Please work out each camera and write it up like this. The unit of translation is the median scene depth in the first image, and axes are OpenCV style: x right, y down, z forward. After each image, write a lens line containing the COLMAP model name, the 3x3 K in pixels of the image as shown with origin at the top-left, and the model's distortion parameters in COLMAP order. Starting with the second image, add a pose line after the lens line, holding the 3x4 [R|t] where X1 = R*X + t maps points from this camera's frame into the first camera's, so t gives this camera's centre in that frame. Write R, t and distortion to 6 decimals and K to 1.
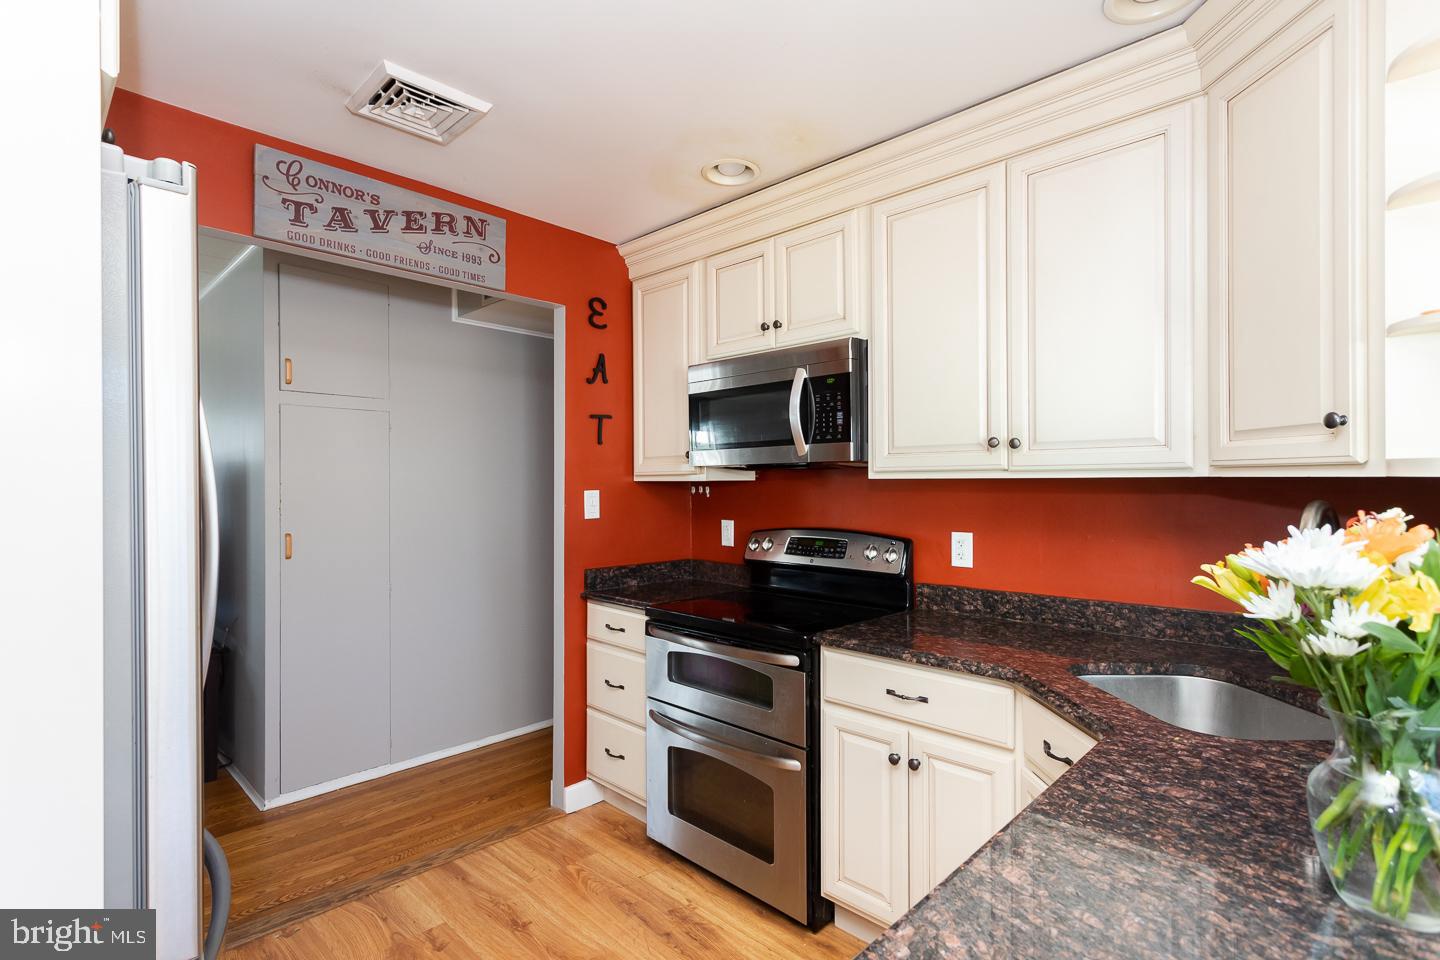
lens RADIAL K [[719.5, 0, 720.0], [0, 719.5, 480.0], [0, 0, 1]] dist [-0.001599, 0.000318]
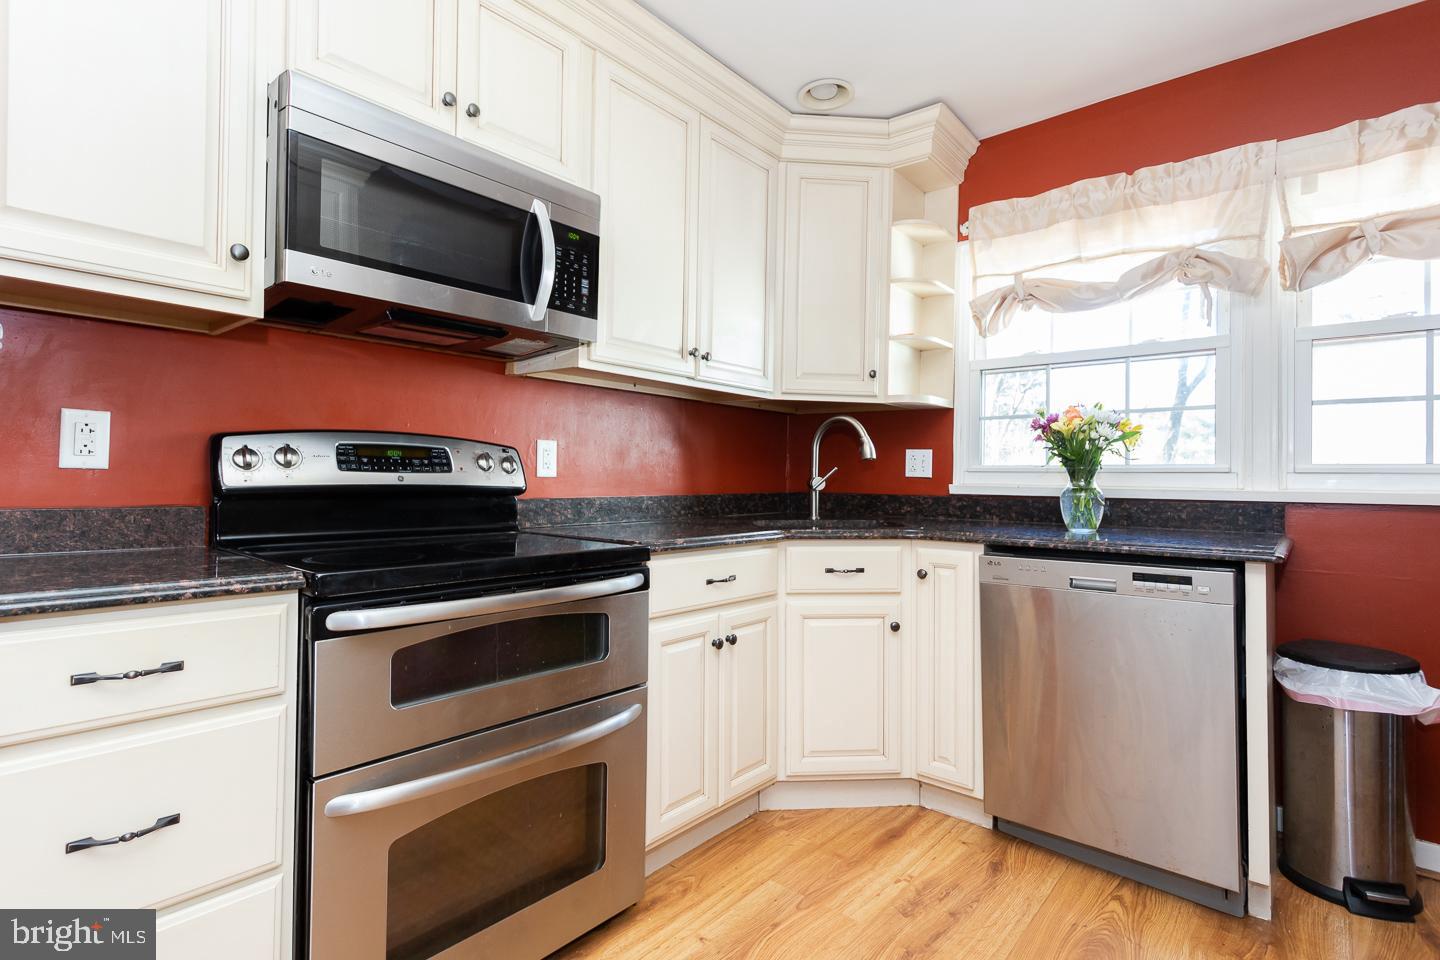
lens RADIAL K [[719.5, 0, 720.0], [0, 719.5, 480.0], [0, 0, 1]] dist [-0.001599, 0.000318]
pose [[-0.099472, 0.000225, 0.995040, -0.651662], [-0.017862, 0.999838, -0.002012, 0.129645], [-0.994880, -0.017973, -0.099452, 0.918110]]
